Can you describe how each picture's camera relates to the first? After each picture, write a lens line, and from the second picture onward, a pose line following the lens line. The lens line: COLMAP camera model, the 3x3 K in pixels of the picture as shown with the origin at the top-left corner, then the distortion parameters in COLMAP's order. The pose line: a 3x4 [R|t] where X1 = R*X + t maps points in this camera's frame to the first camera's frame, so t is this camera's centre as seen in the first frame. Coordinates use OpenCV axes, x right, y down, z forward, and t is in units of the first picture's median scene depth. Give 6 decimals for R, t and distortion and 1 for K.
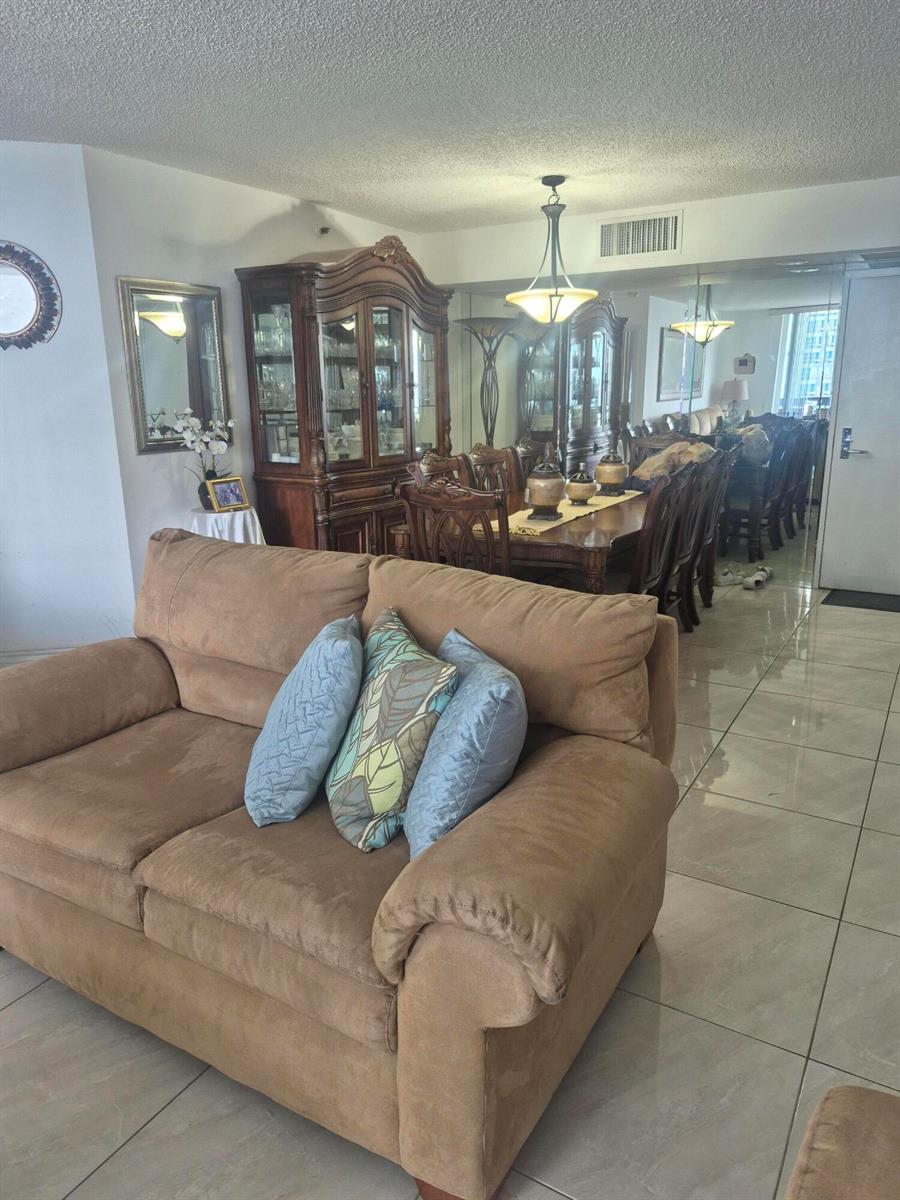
lens RADIAL K [[842.3, 0, 436.9], [0, 842.3, 607.9], [0, 0, 1]] dist [0.112460, -0.138816]
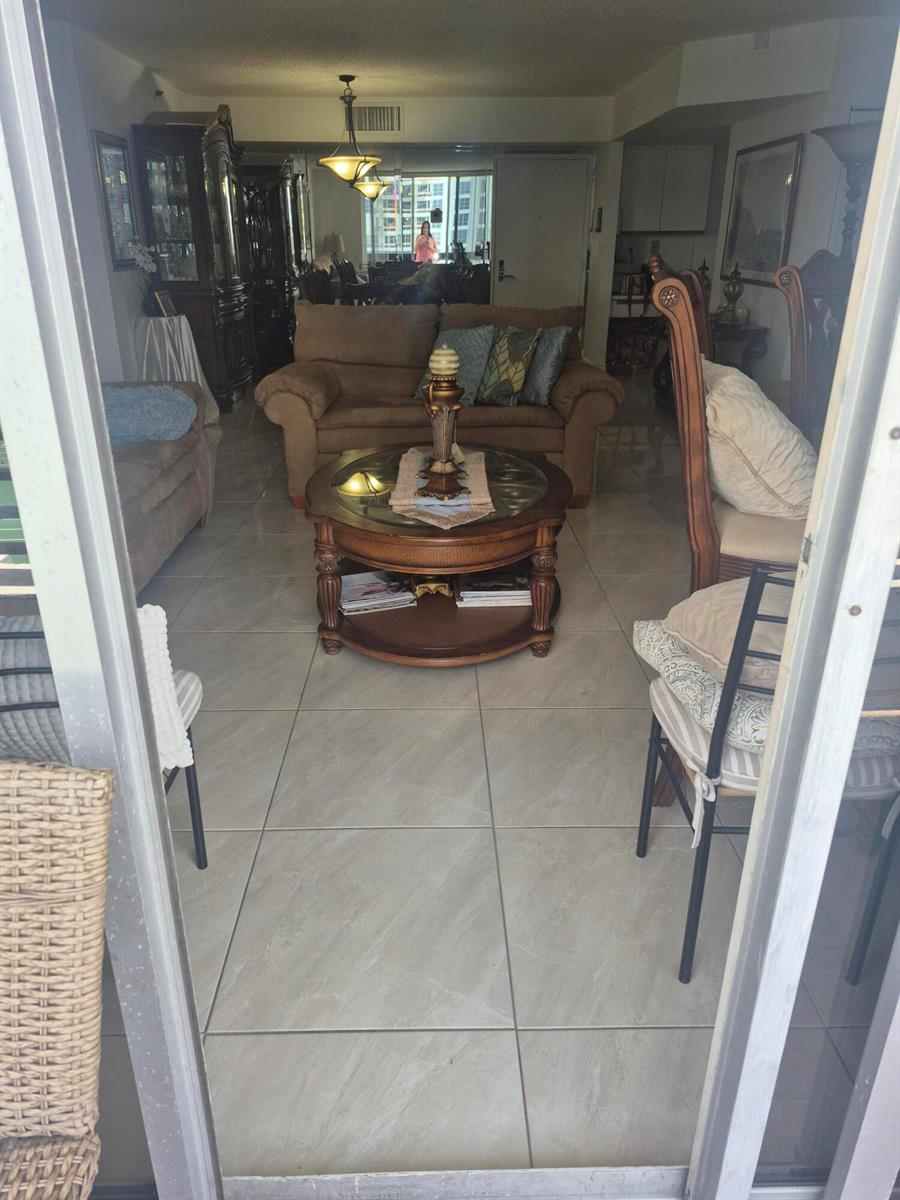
lens RADIAL K [[842.3, 0, 436.9], [0, 842.3, 607.9], [0, 0, 1]] dist [0.112460, -0.138816]
pose [[0.852249, -0.195997, 0.485032, -0.616973], [0.124692, 0.976548, 0.175519, 0.150192], [-0.508058, -0.089106, 0.856701, -0.423489]]
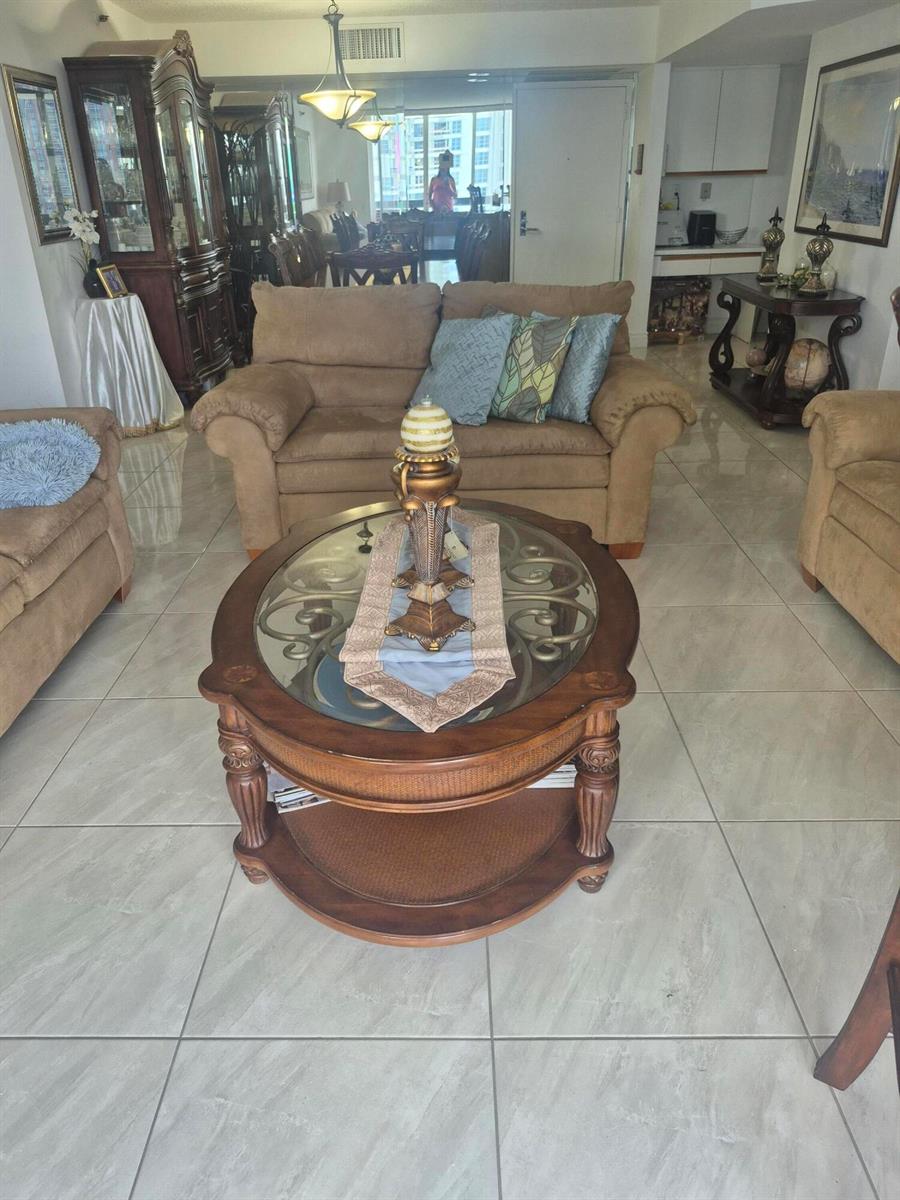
lens RADIAL K [[854.4, 0, 428.3], [0, 854.4, 601.1], [0, 0, 1]] dist [0.068248, -0.063037]
pose [[0.867173, -0.226349, 0.443596, -0.469251], [0.141729, 0.966077, 0.215887, 0.082020], [-0.477414, -0.124341, 0.869836, -0.227075]]
